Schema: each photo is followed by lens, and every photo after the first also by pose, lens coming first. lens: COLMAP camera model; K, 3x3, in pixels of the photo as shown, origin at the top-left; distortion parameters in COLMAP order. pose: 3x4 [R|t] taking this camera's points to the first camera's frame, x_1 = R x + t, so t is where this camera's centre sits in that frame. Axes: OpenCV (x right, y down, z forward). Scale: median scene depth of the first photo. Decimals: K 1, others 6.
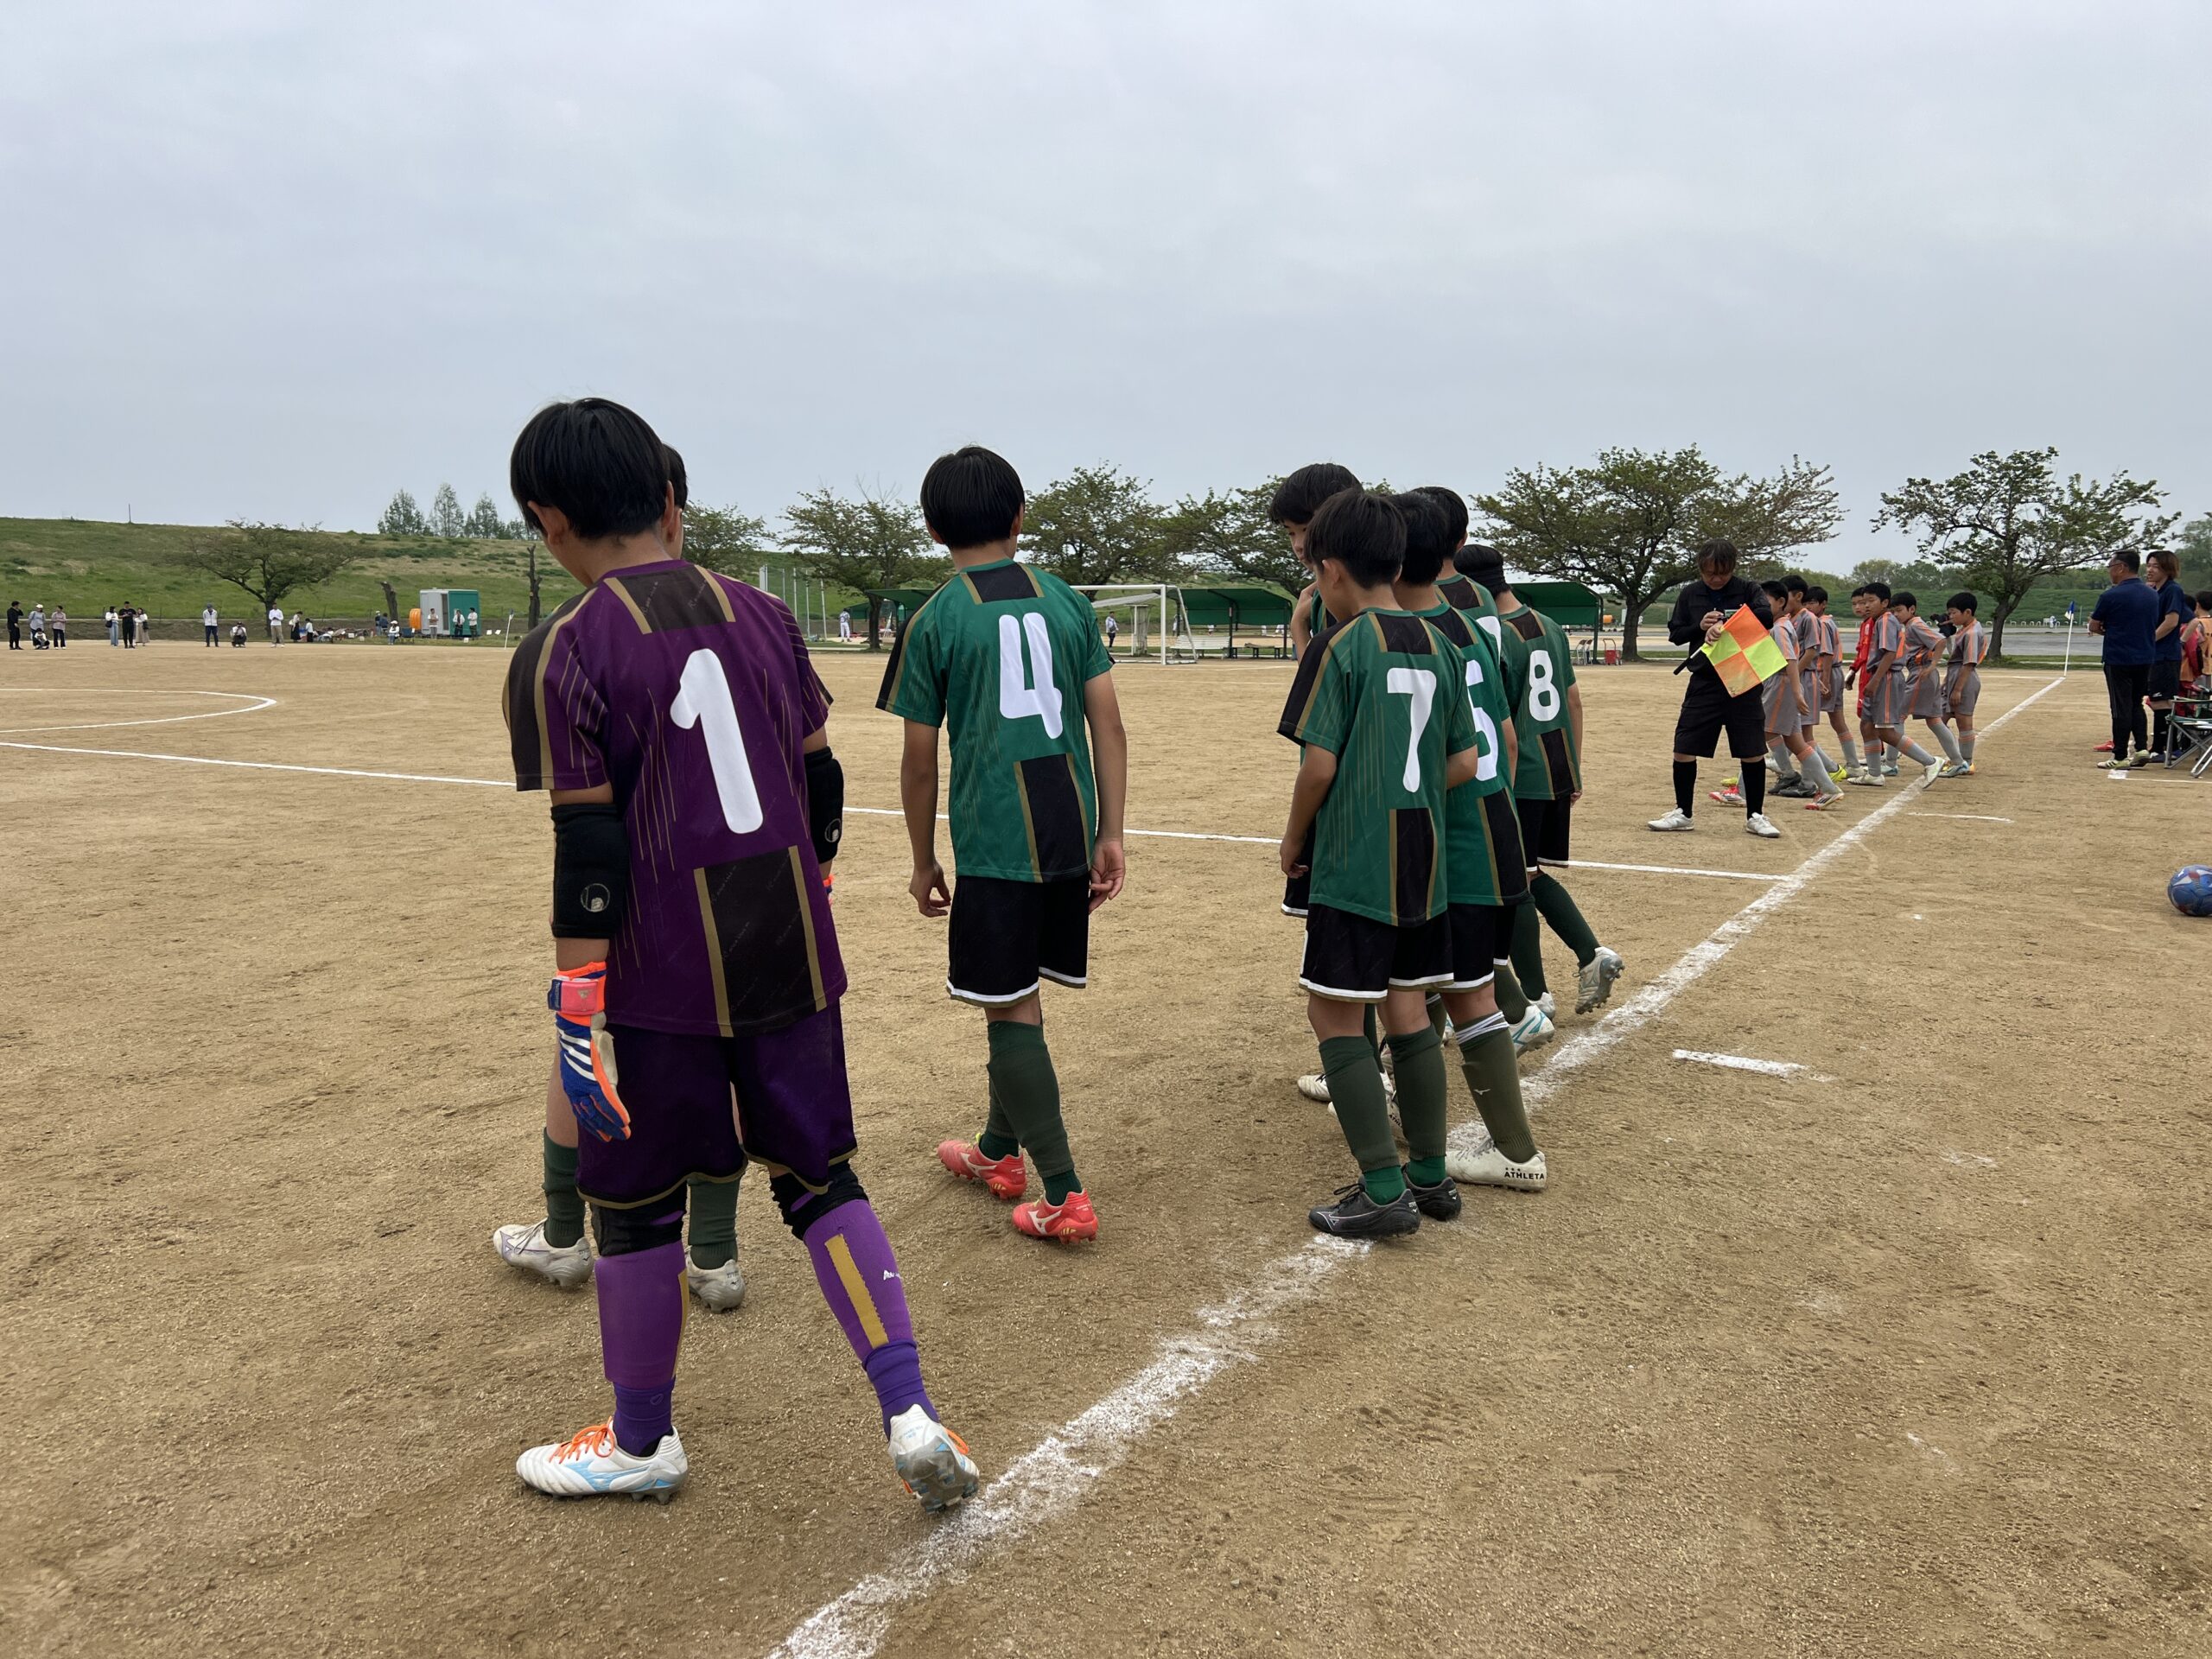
lens RADIAL K [[1667.9, 0, 1100.4], [0, 1667.9, 805.6], [0, 0, 1]] dist [0.057743, -0.062264]
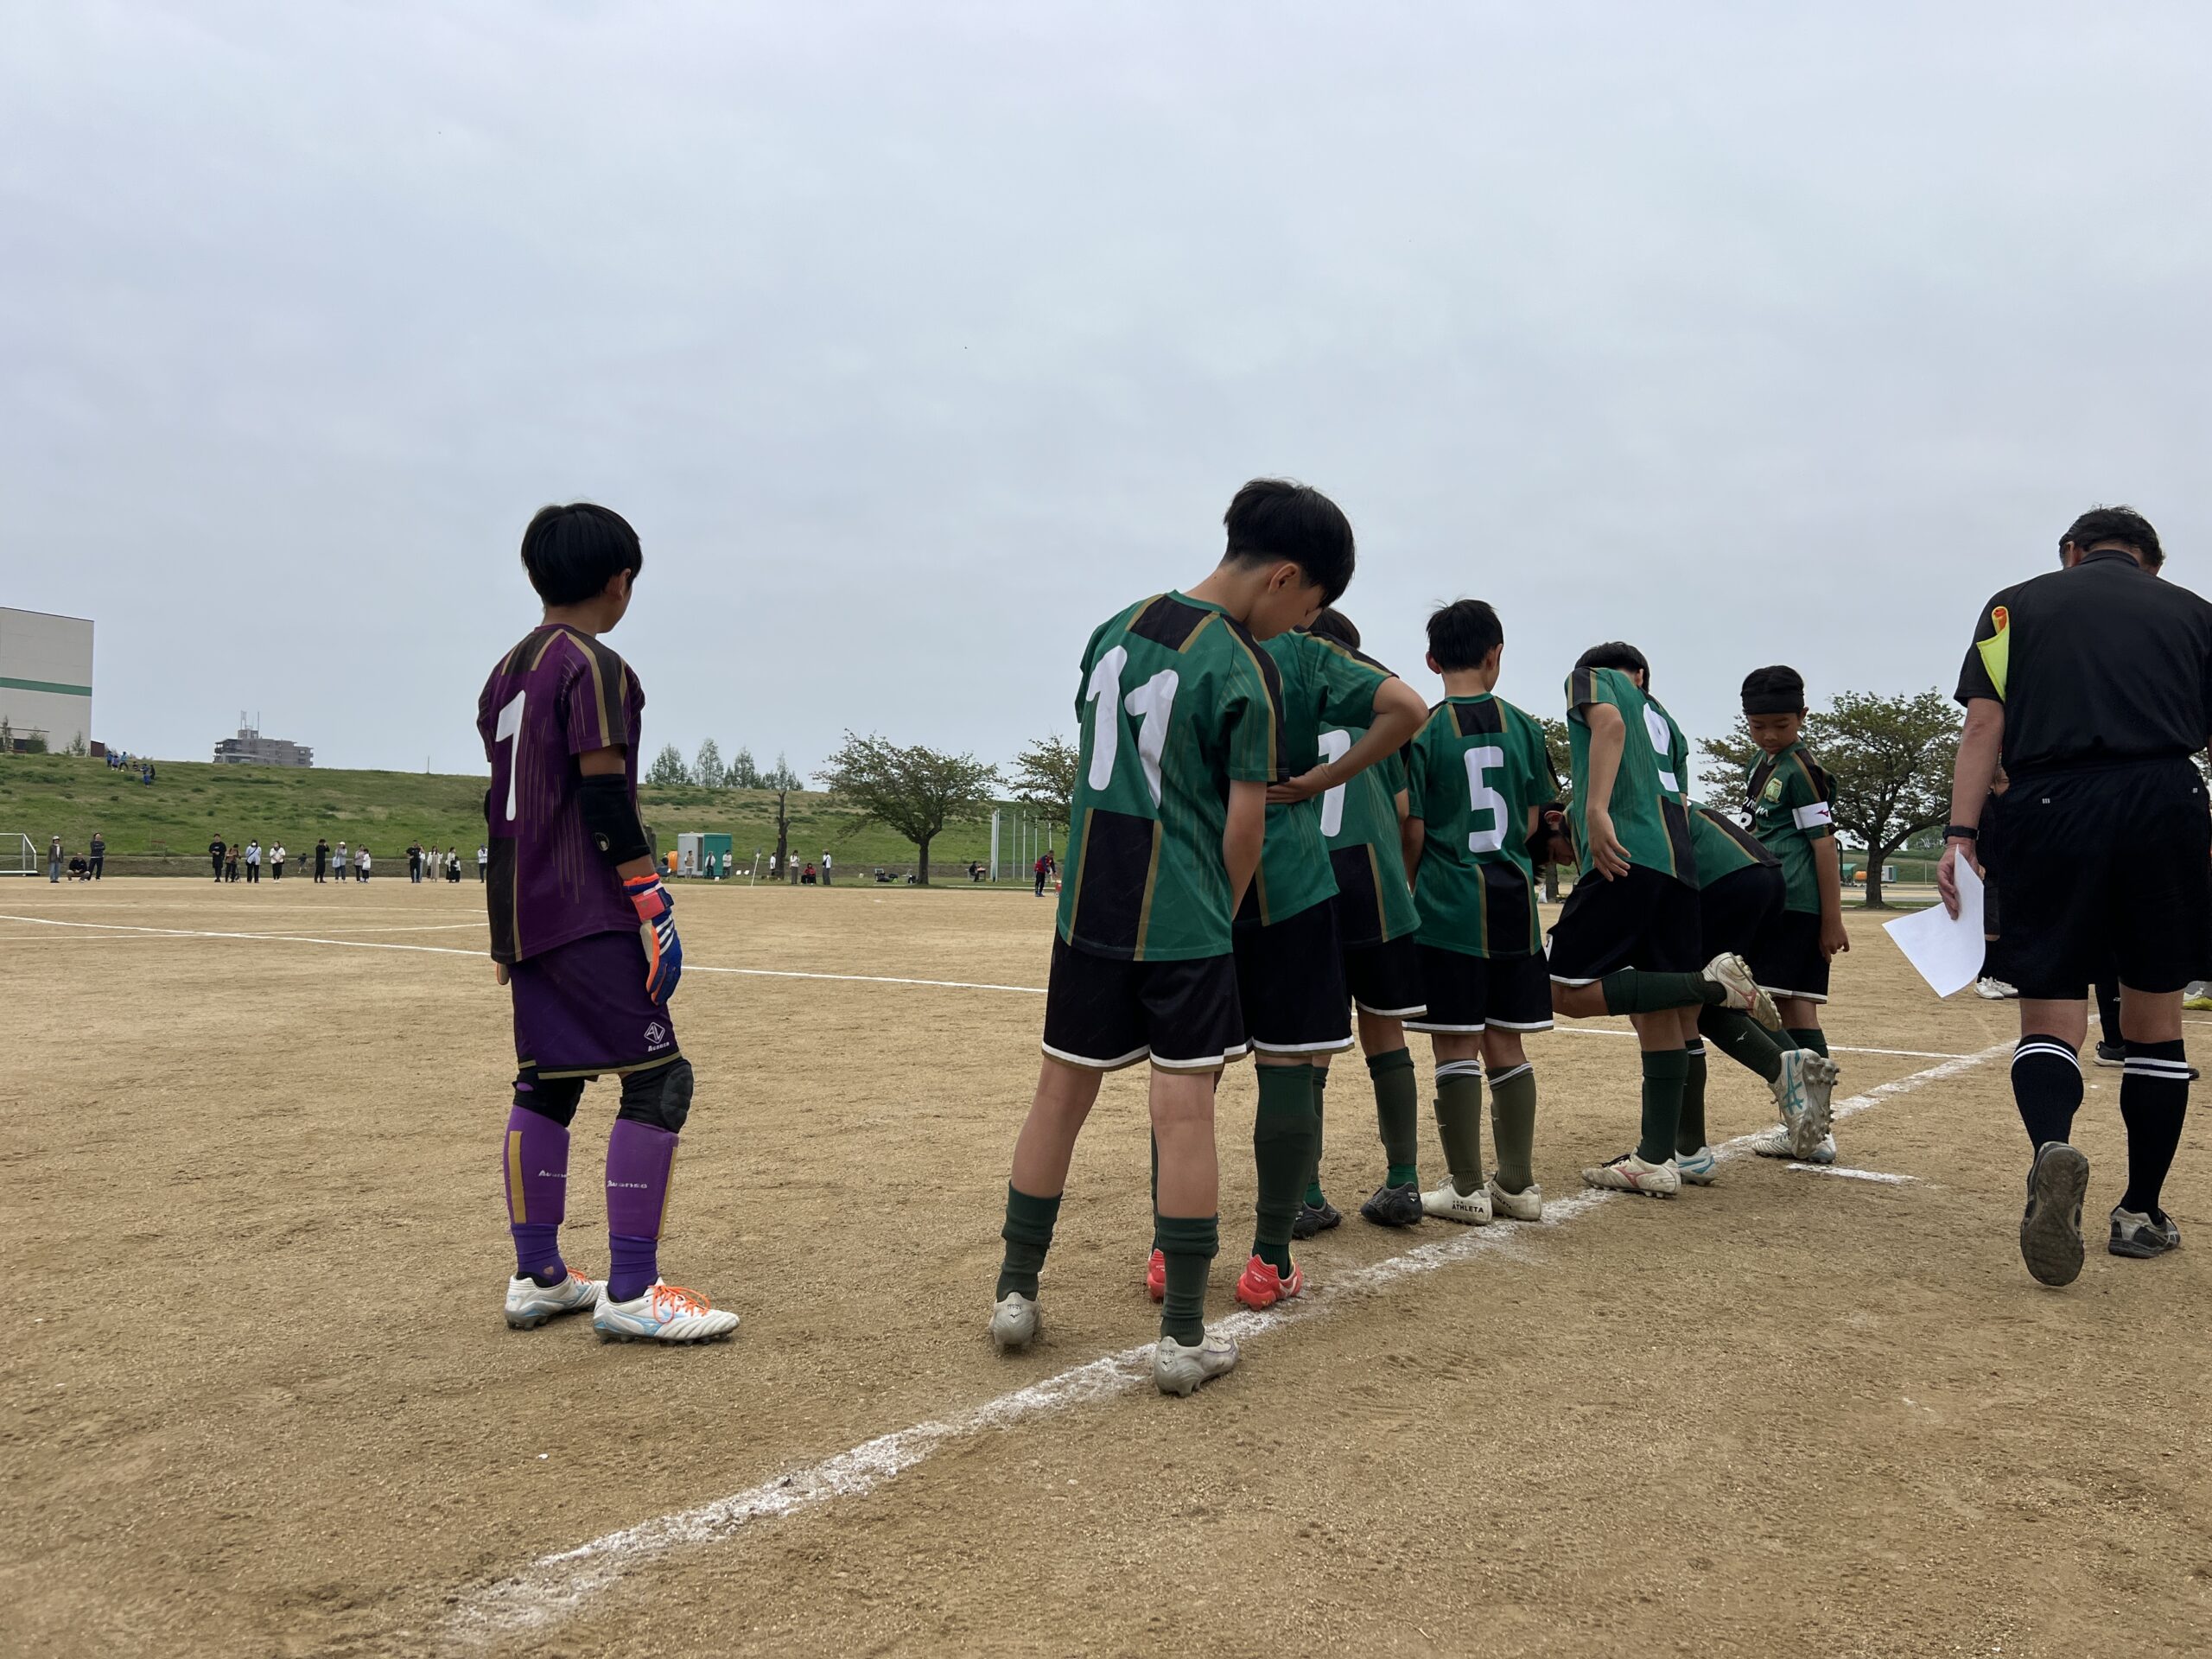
lens RADIAL K [[1667.9, 0, 1114.4], [0, 1667.9, 825.7], [0, 0, 1]] dist [0.057743, -0.062264]
pose [[0.991746, 0.005548, -0.128102, 0.046230], [-0.023294, 0.990234, -0.137452, 0.067573], [0.126088, 0.139302, 0.982190, -0.064235]]
